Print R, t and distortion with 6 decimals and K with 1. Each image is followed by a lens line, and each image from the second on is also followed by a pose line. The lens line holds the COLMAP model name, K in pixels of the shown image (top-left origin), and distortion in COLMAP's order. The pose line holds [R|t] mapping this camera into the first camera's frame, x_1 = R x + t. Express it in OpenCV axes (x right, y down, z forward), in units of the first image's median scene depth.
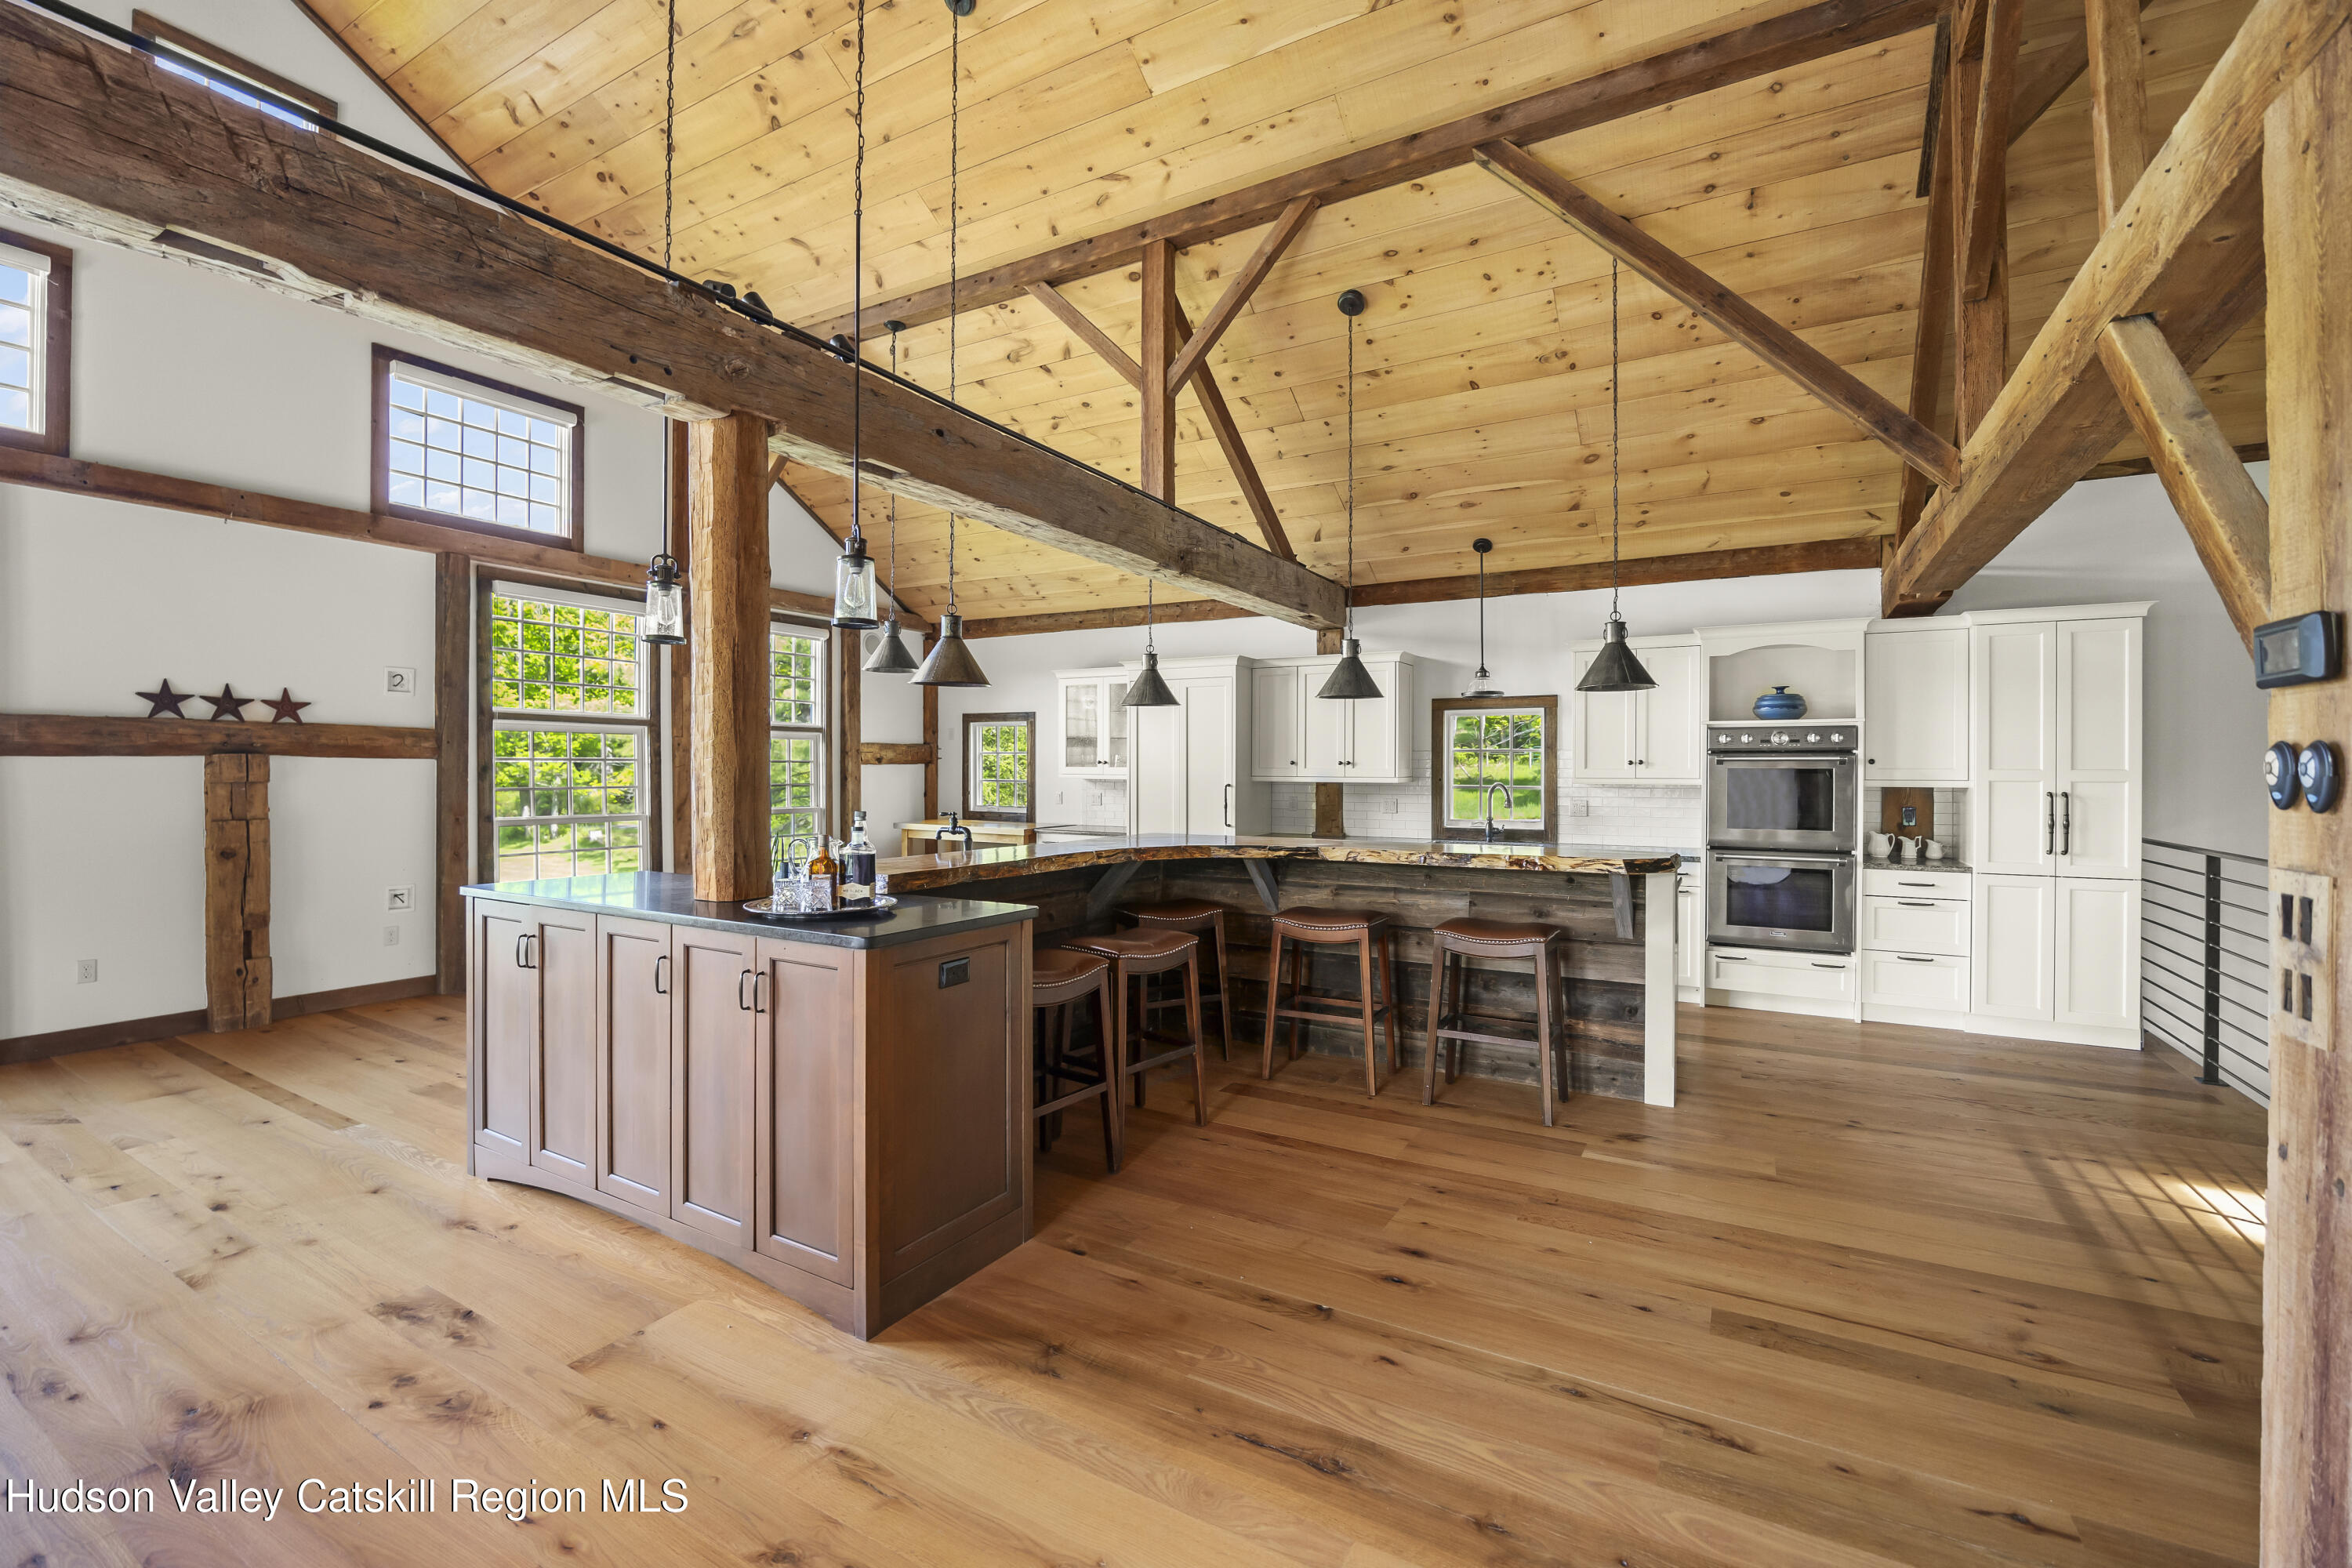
lens RADIAL K [[1013.2, 0, 1169.7], [0, 1013.2, 771.4], [0, 0, 1]] dist [-0.008520, -0.000020]
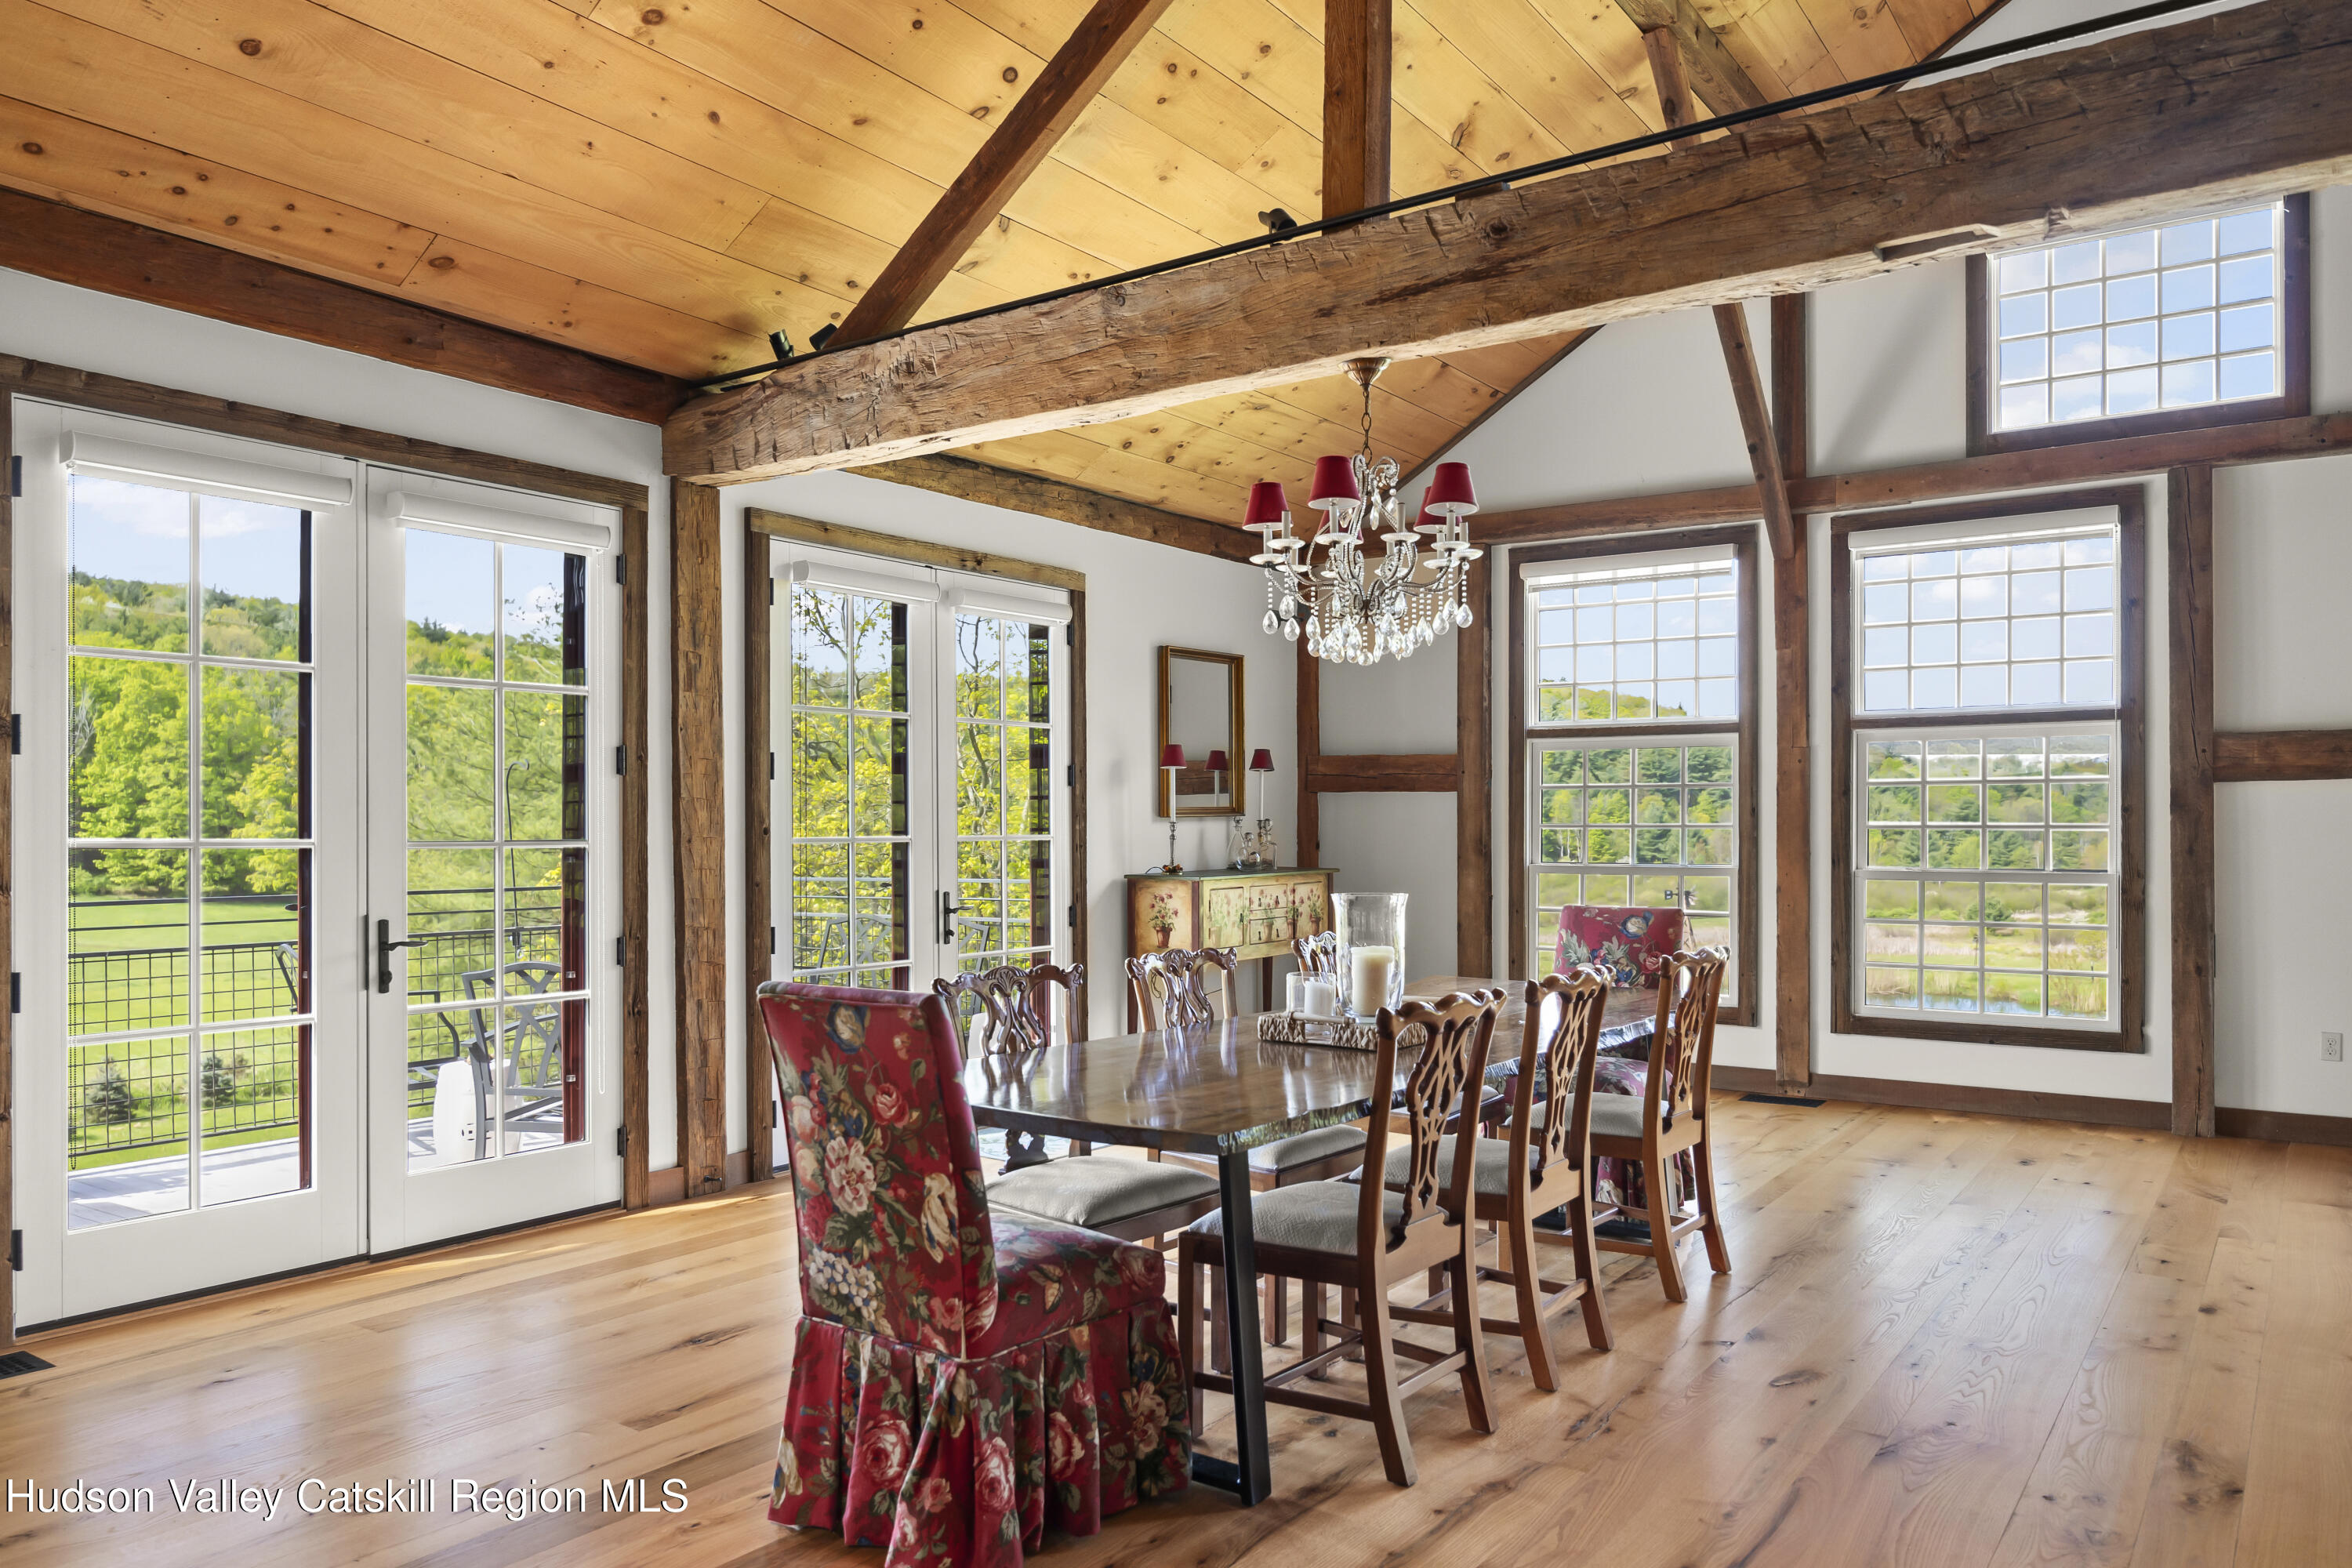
lens RADIAL K [[1673.8, 0, 1179.3], [0, 1673.8, 833.3], [0, 0, 1]] dist [0.020119, -0.010686]
pose [[-0.061530, 0.000784, -0.998105, 0.759230], [0.000370, 1.000000, 0.000763, 0.061623], [0.998105, -0.000323, -0.061530, 0.369700]]
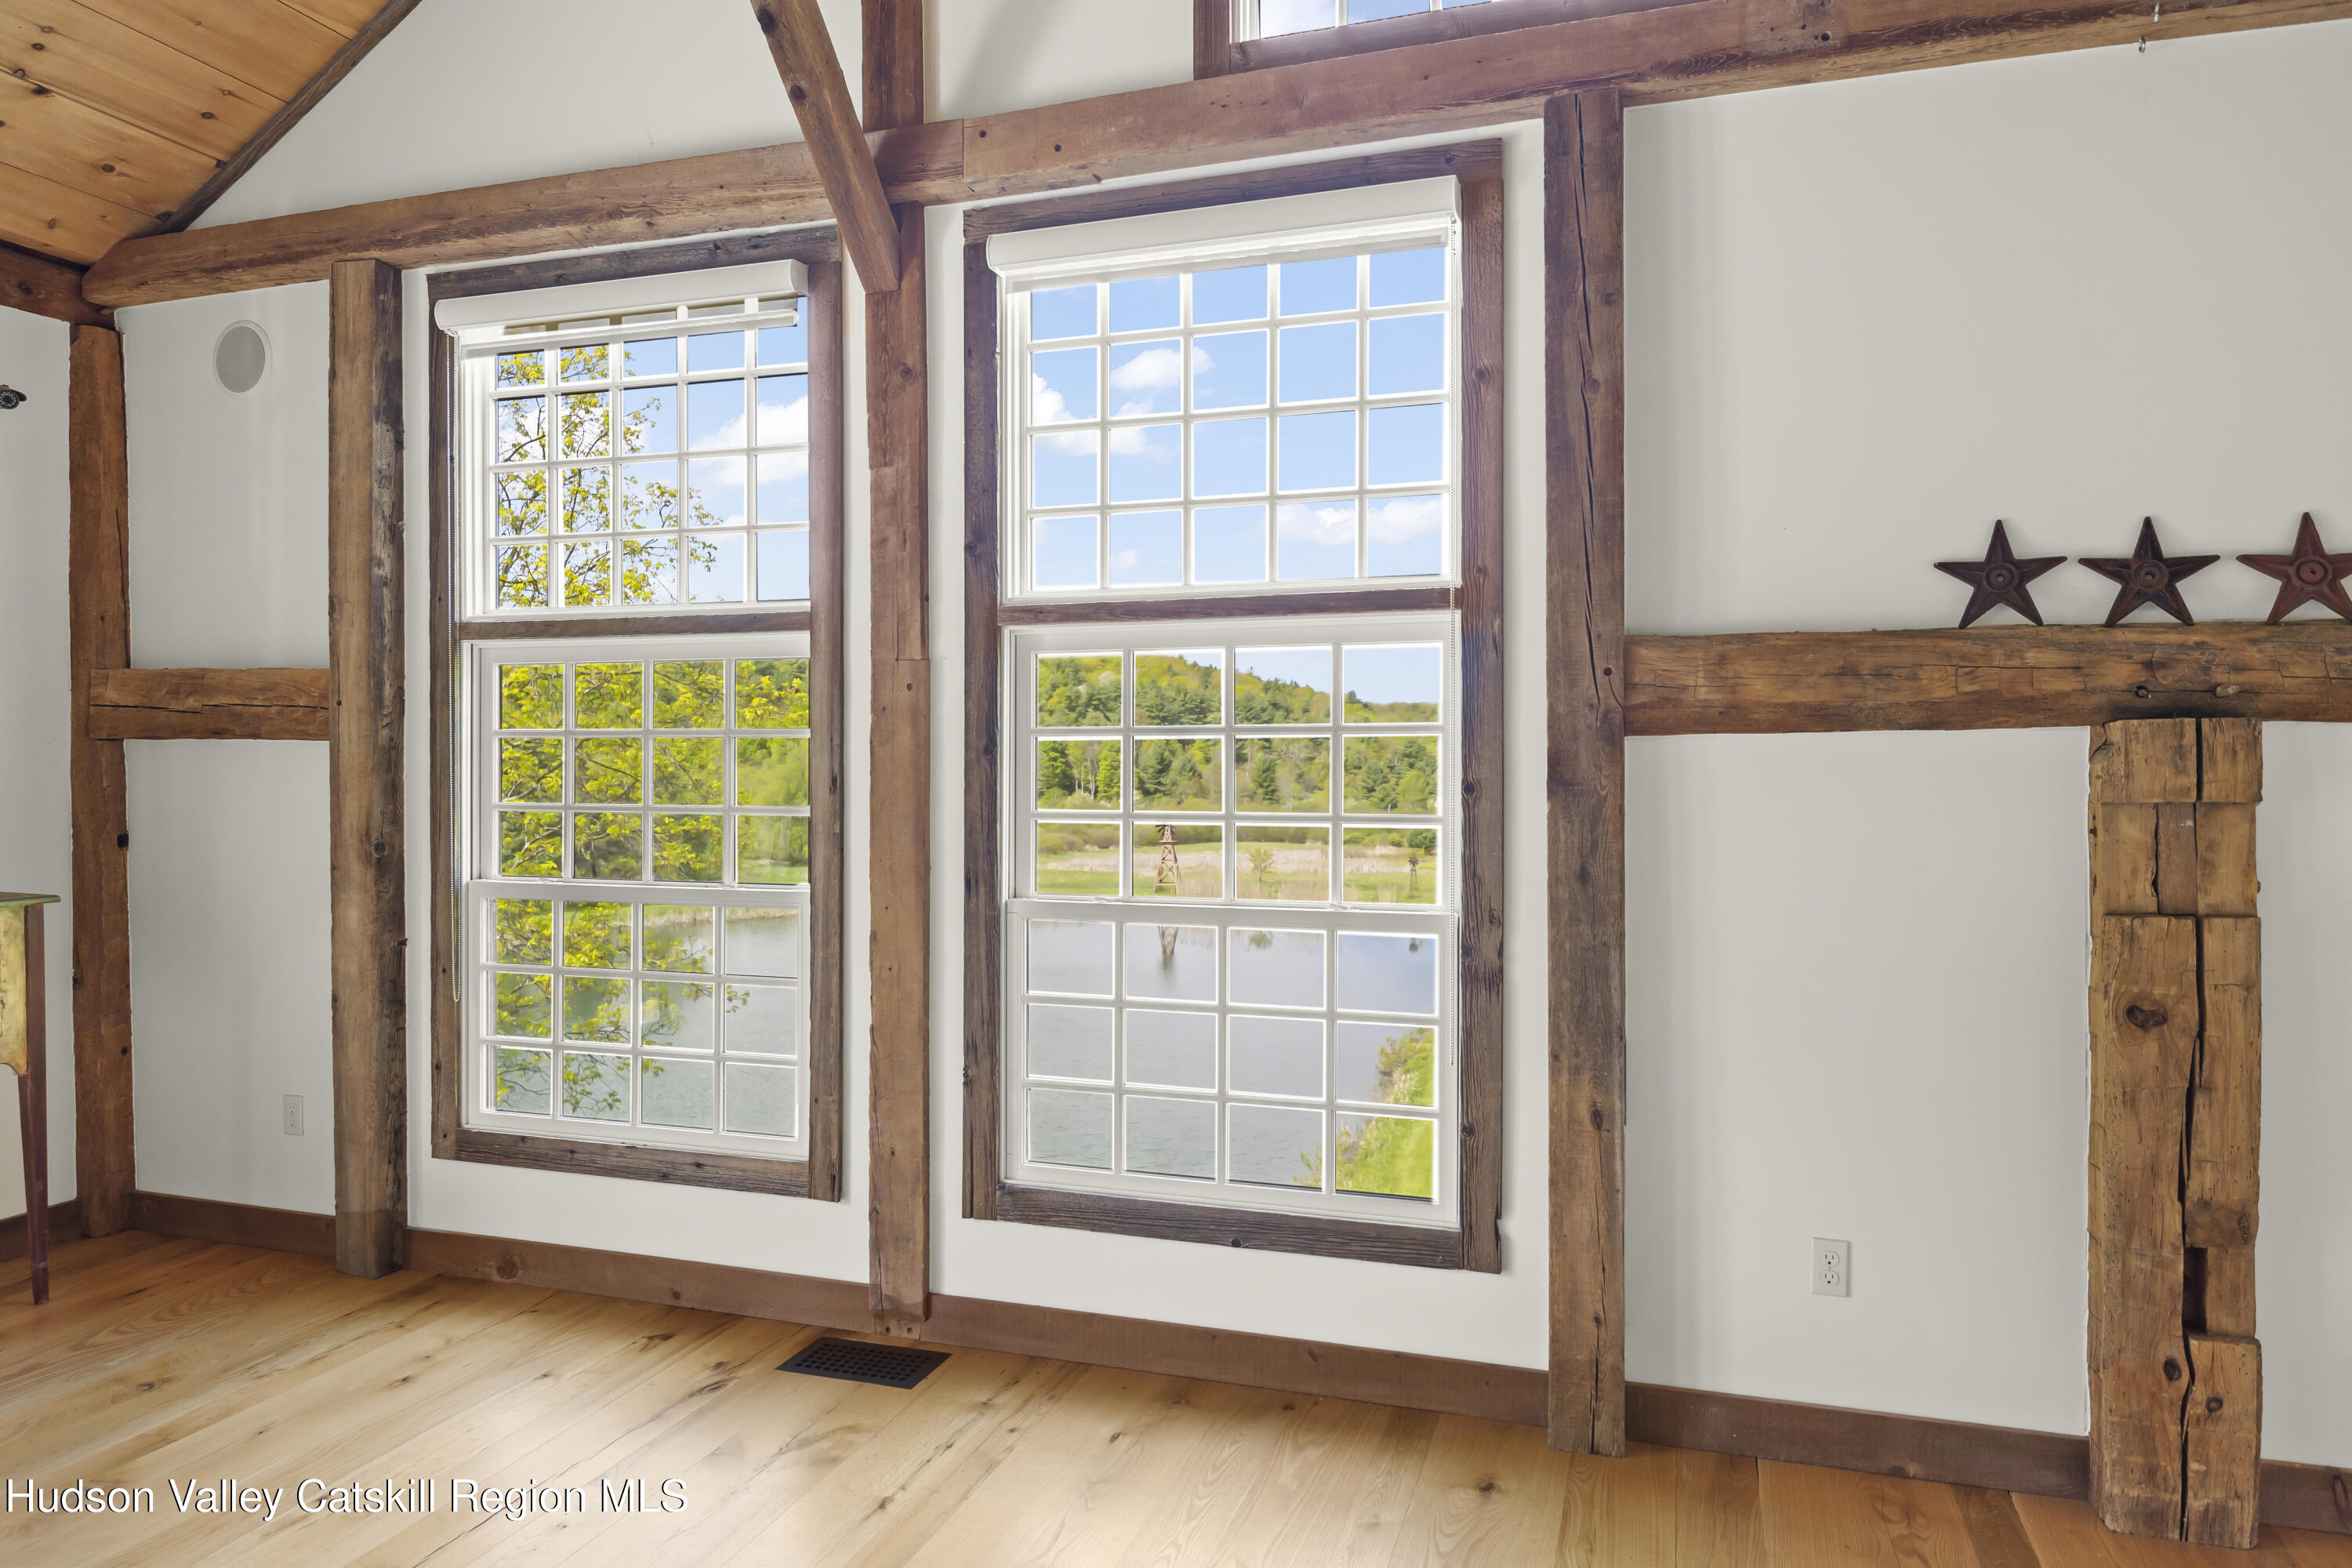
lens RADIAL K [[1486.3, 0, 1170.2], [0, 1486.3, 780.3], [0, 0, 1]] dist [0.000137, -0.004976]
pose [[0.213485, 0.009526, -0.976900, -1.289372], [0.000051, 0.999952, 0.009761, -0.004379], [0.976946, -0.002133, 0.213474, 1.422720]]
